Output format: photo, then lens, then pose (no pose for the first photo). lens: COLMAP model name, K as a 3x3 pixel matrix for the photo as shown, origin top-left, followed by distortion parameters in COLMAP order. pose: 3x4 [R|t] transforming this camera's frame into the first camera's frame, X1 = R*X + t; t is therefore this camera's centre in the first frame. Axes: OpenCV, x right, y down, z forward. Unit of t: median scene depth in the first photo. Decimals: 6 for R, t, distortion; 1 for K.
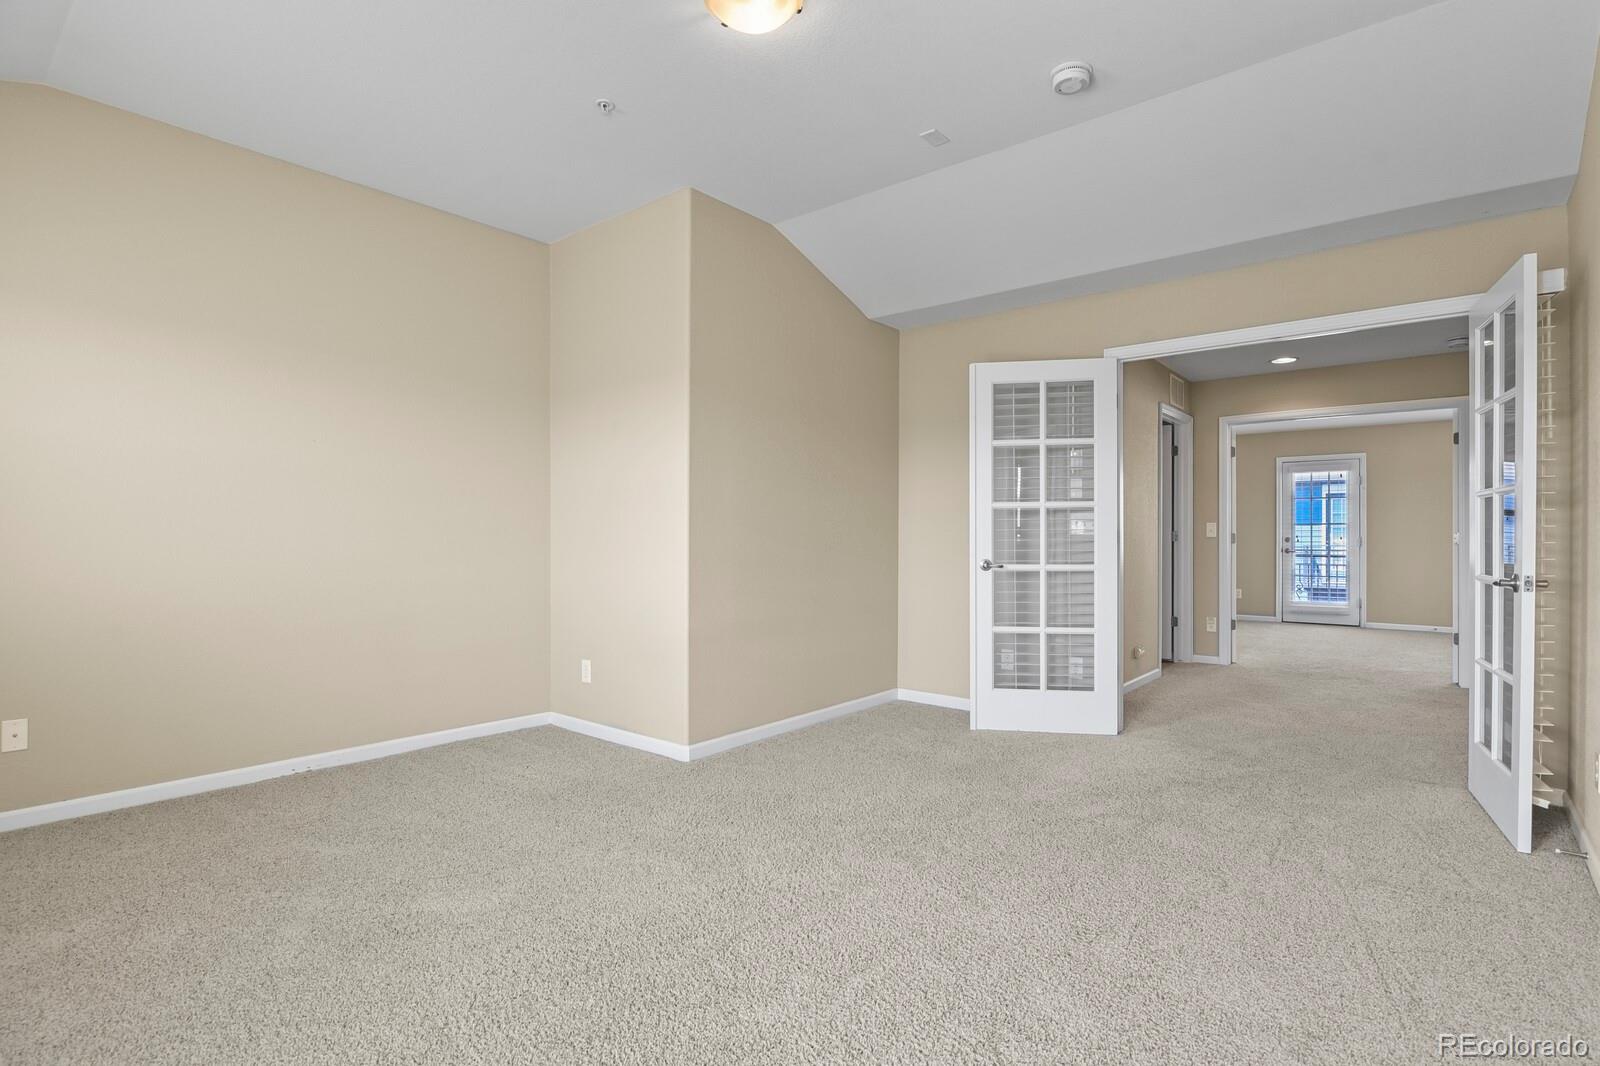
lens RADIAL K [[777.4, 0, 800.0], [0, 777.4, 533.0], [0, 0, 1]] dist [-0.000313, -0.000088]
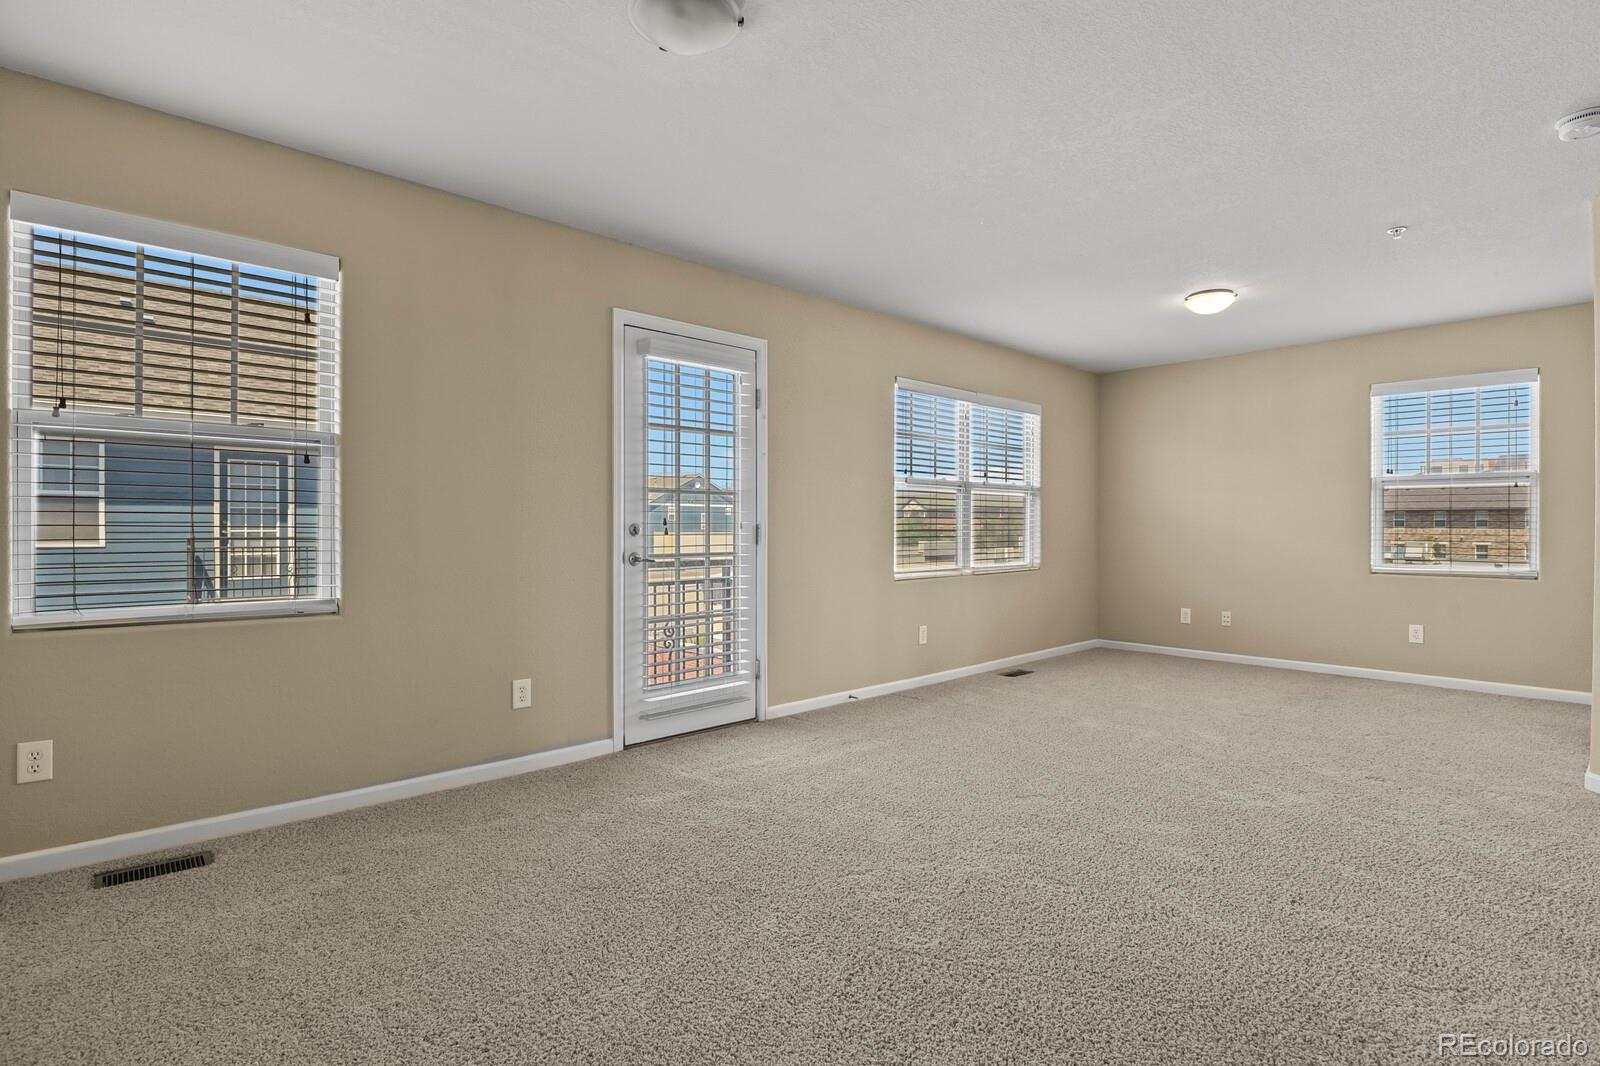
lens RADIAL K [[777.4, 0, 800.0], [0, 777.4, 533.0], [0, 0, 1]] dist [-0.000313, -0.000088]
pose [[0.088462, -0.010276, 0.996027, 0.254584], [-0.003249, 0.999938, 0.010605, 0.005832], [-0.996074, -0.004174, 0.088423, 0.886083]]
